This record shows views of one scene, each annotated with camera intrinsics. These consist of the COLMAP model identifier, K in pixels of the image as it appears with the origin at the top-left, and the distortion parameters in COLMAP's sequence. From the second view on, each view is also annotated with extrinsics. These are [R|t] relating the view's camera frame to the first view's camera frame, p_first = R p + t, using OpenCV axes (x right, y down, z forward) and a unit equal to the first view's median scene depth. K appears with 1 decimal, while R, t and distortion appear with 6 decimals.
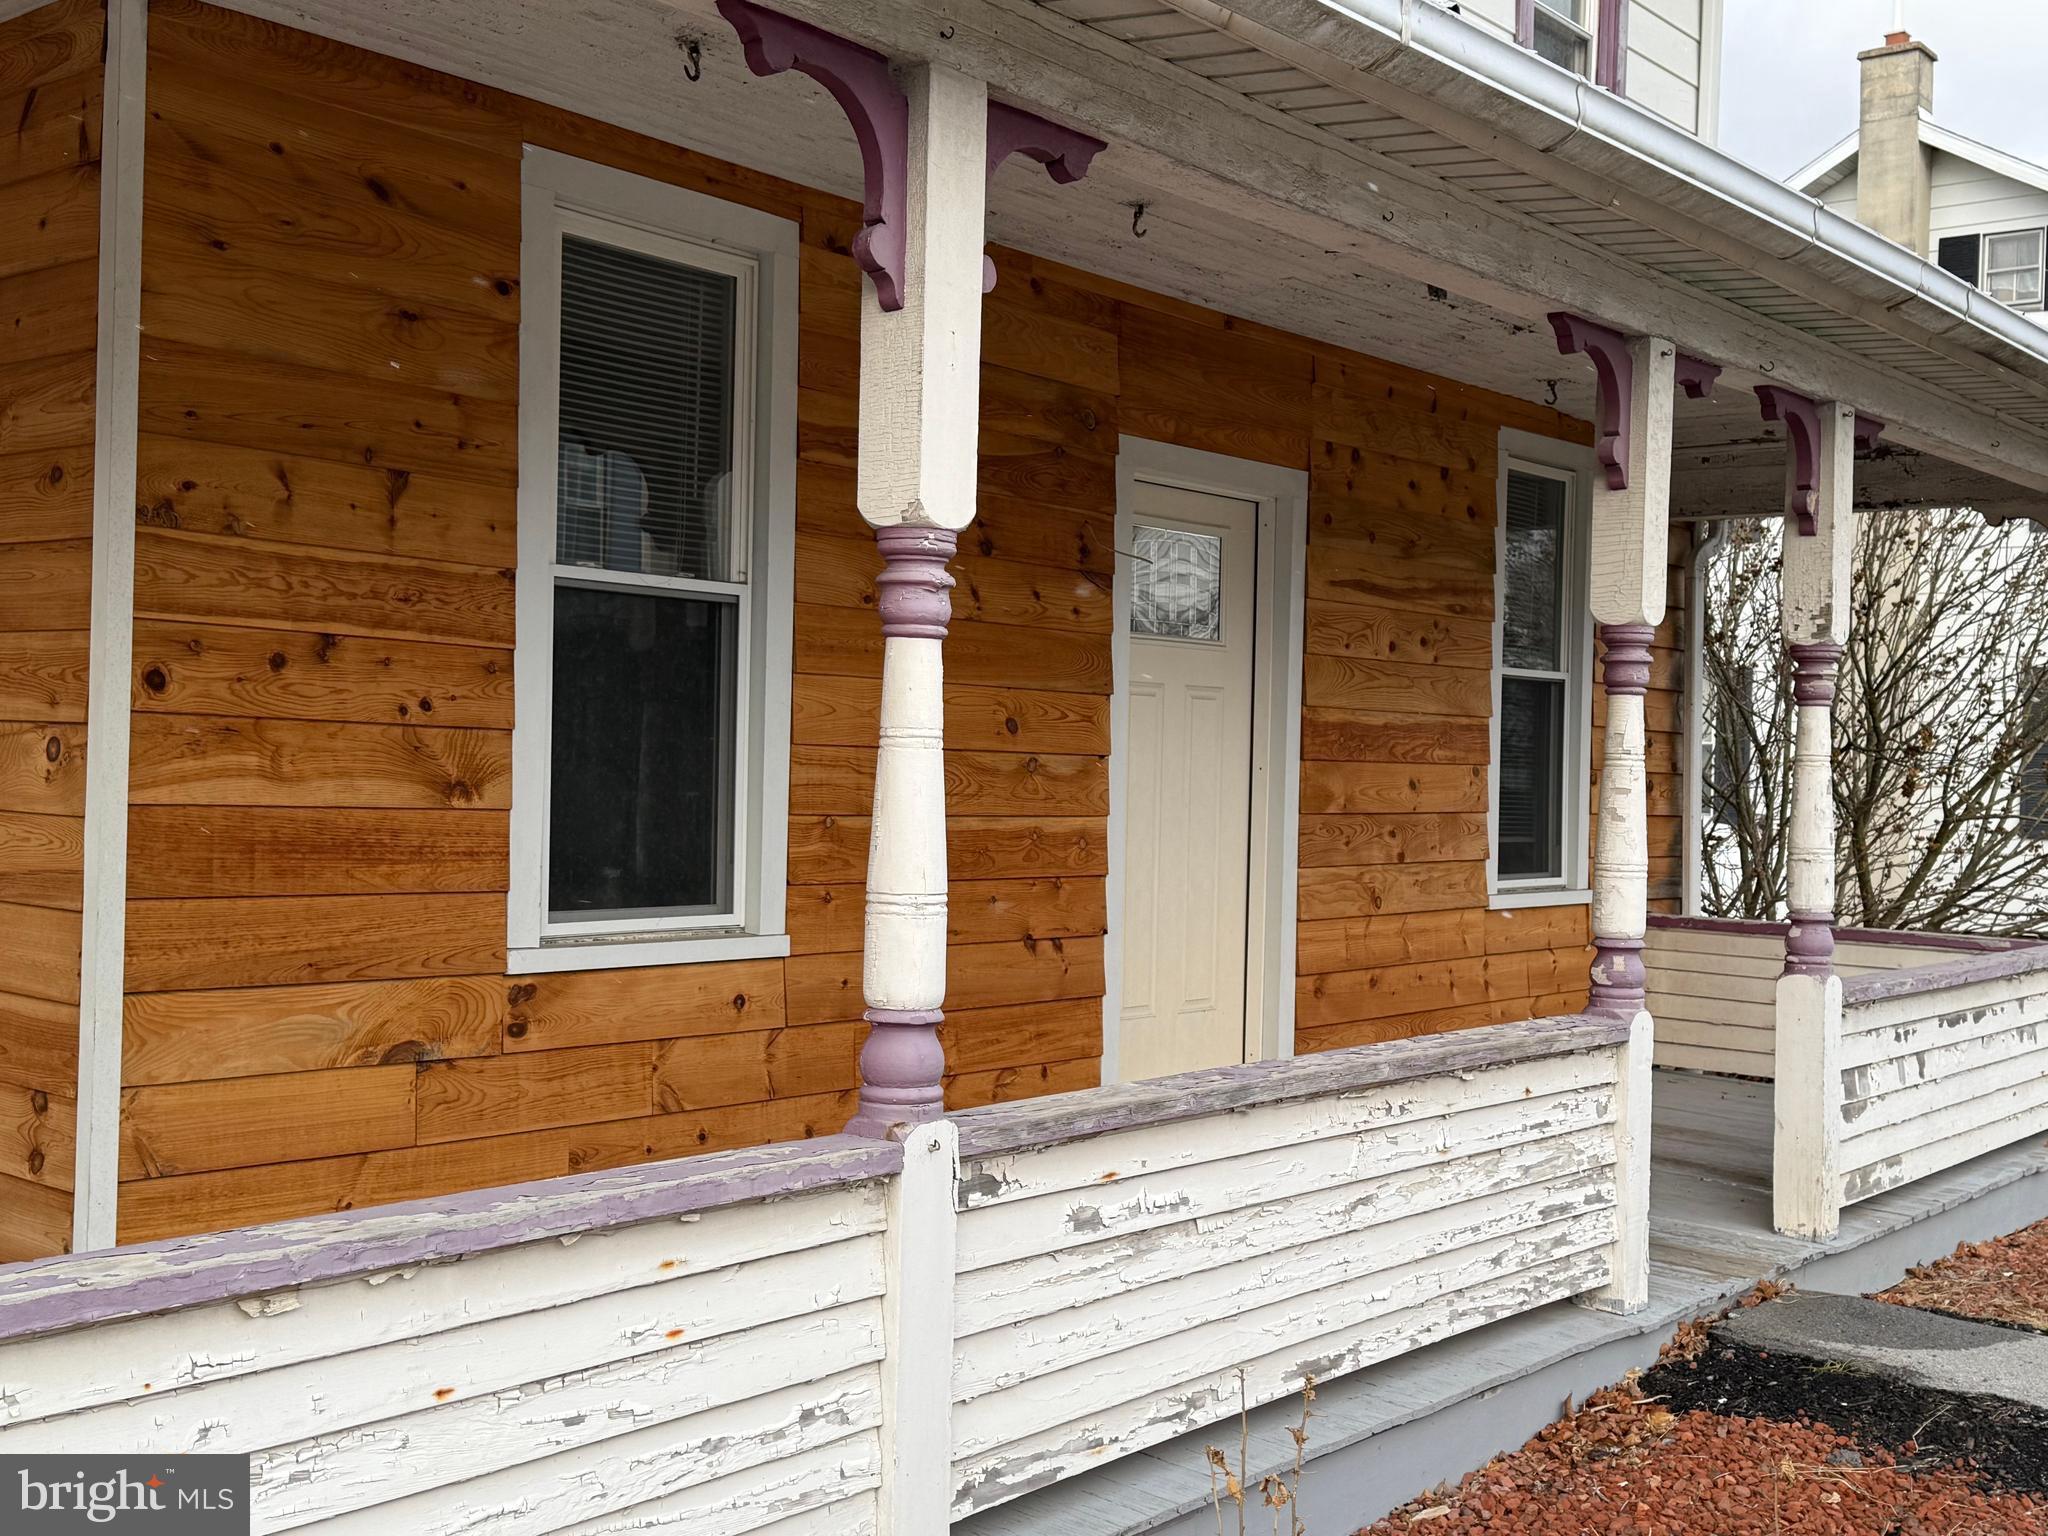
lens RADIAL K [[2232.1, 0, 1045.0], [0, 2232.1, 772.9], [0, 0, 1]] dist [0.139264, 0.000000]
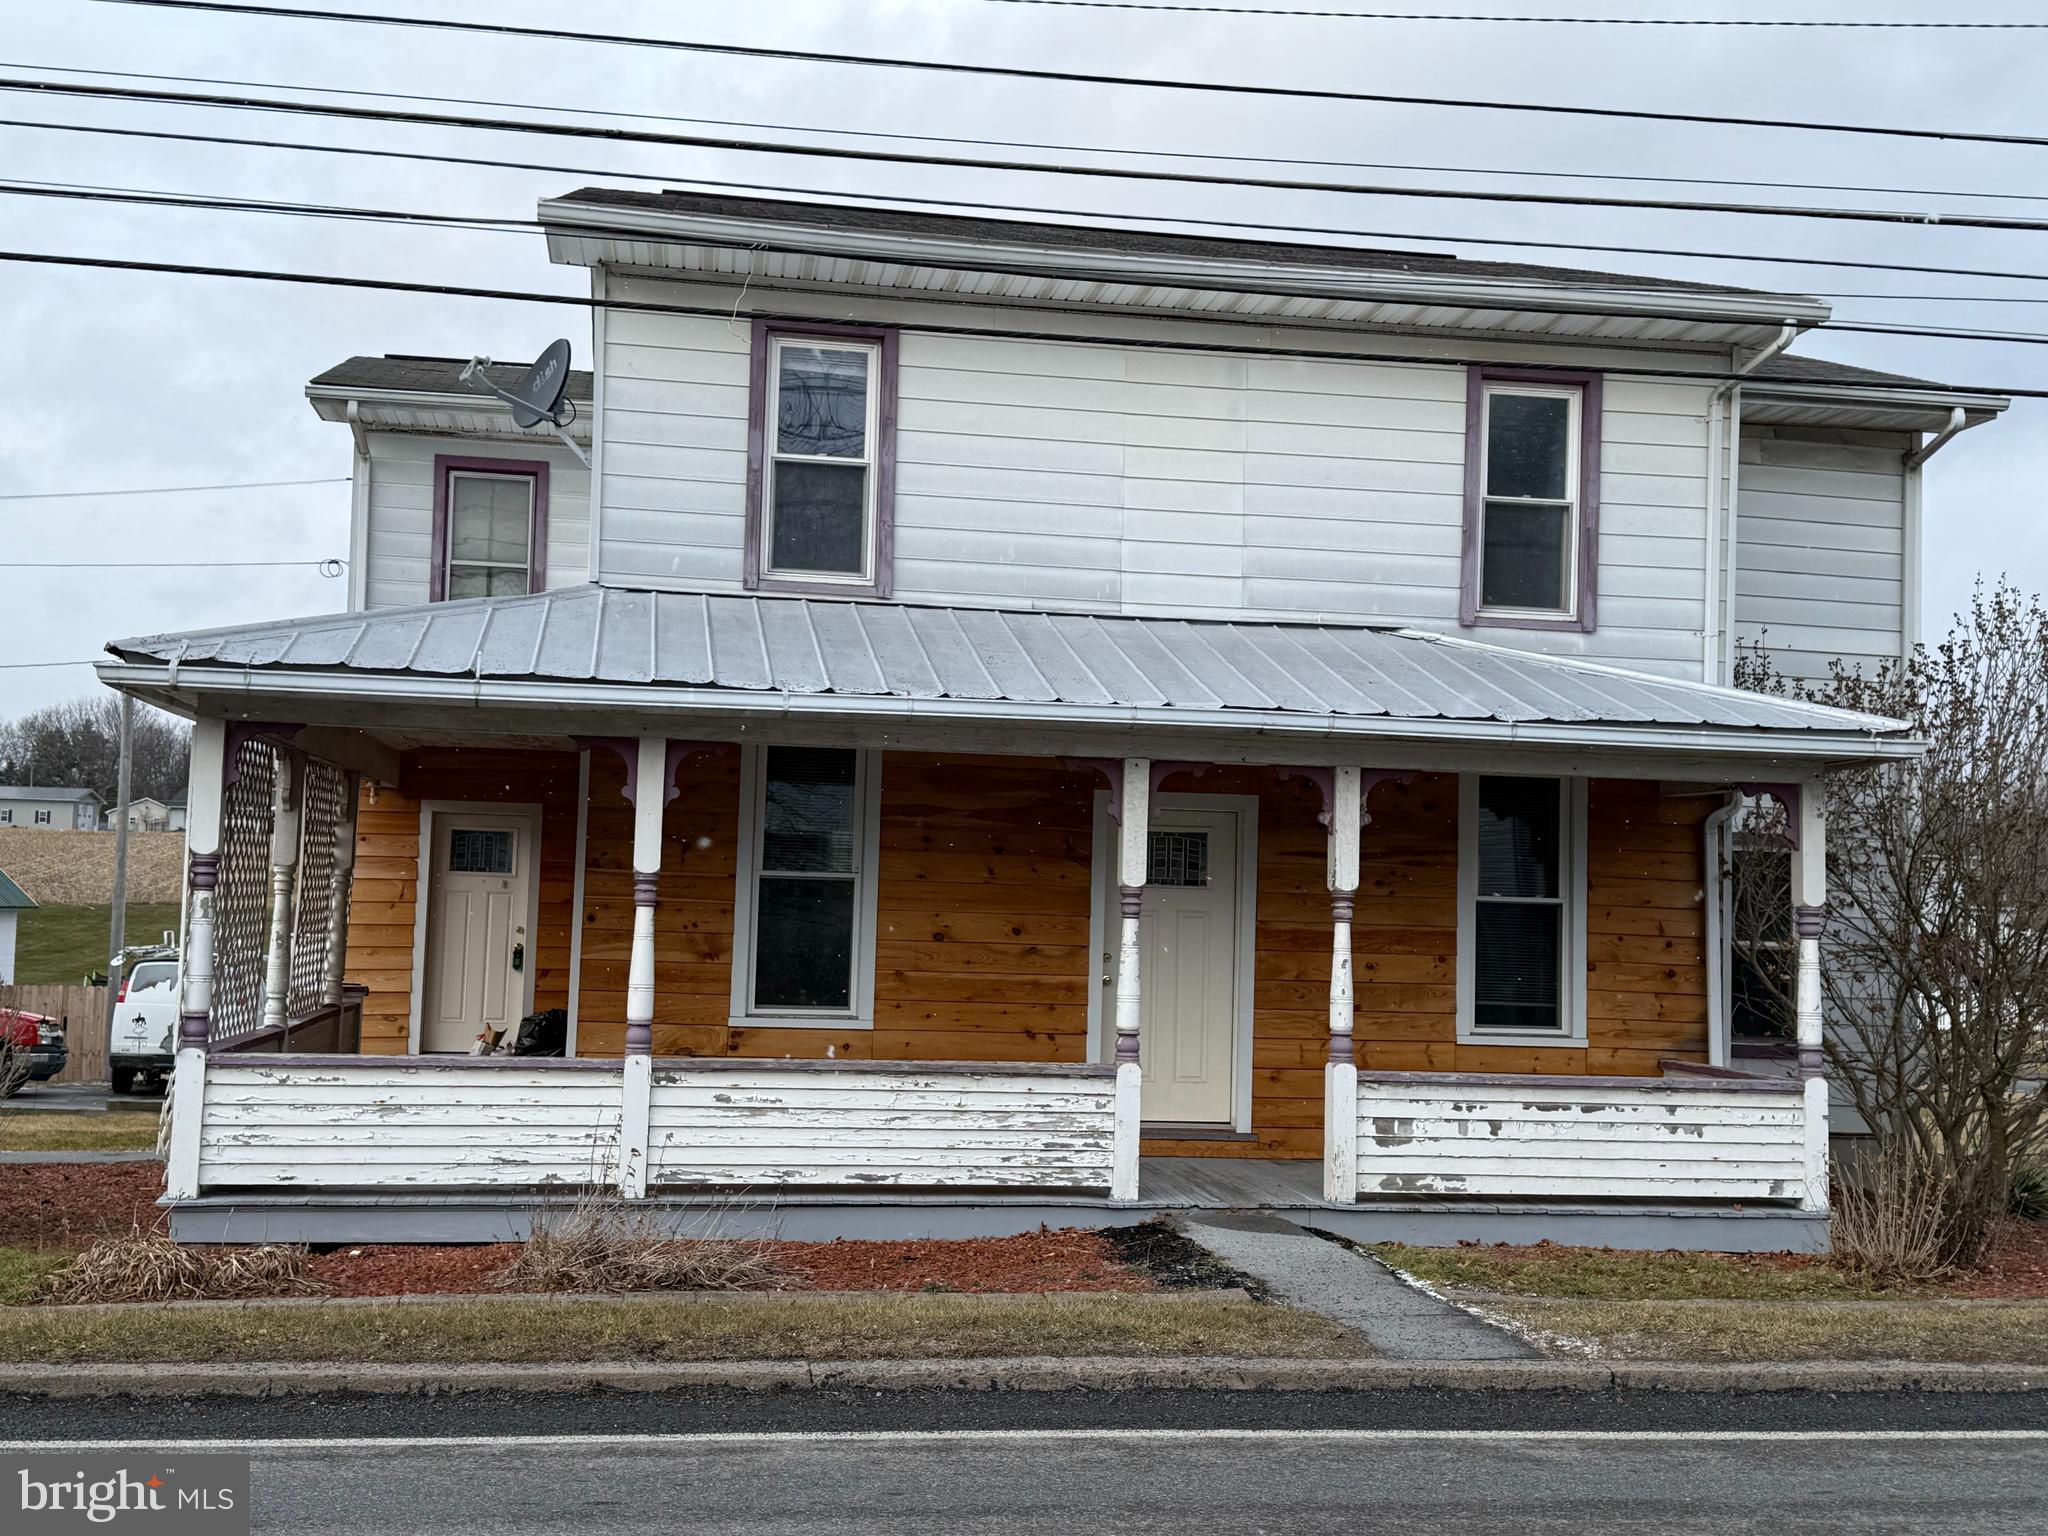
lens RADIAL K [[2232.1, 0, 1035.6], [0, 2232.1, 760.8], [0, 0, 1]] dist [0.139264, 0.000000]
pose [[0.757729, -0.049045, -0.650723, 1.786296], [-0.013120, 0.995825, -0.090333, 0.011696], [0.652437, 0.076985, 0.753923, -0.791468]]
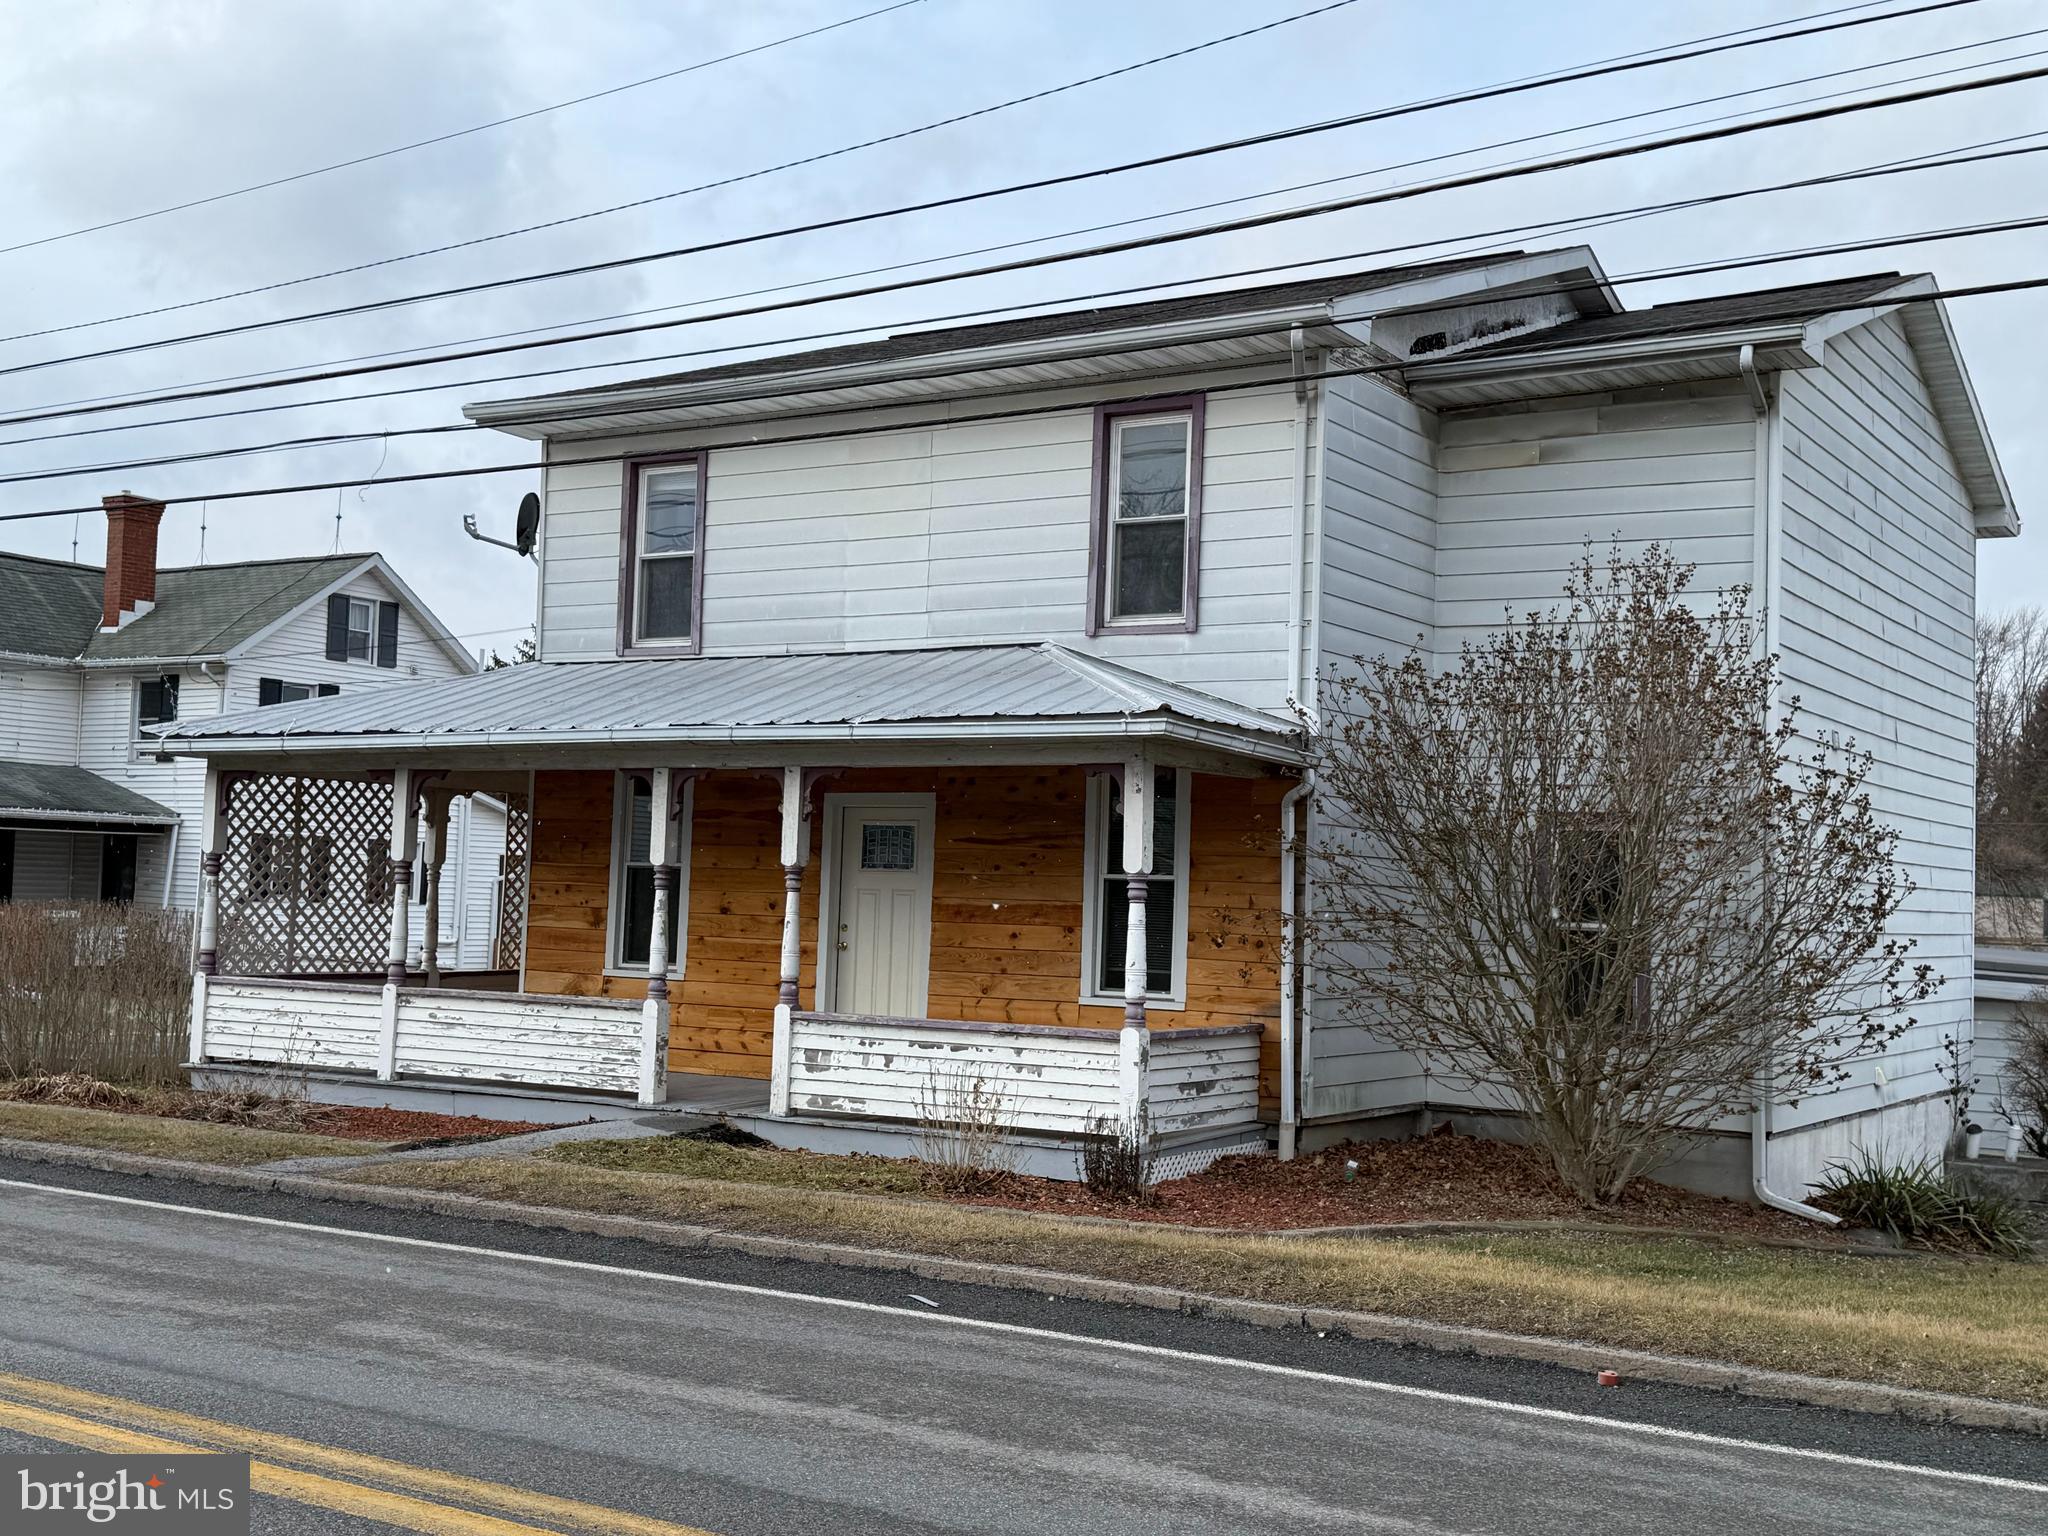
lens RADIAL K [[2232.1, 0, 1038.4], [0, 2232.1, 763.3], [0, 0, 1]] dist [0.139264, 0.000000]
pose [[0.131007, -0.083984, -0.987818, 3.507891], [-0.034003, 0.995438, -0.089142, 0.048052], [0.990798, 0.045267, 0.127554, 1.224225]]
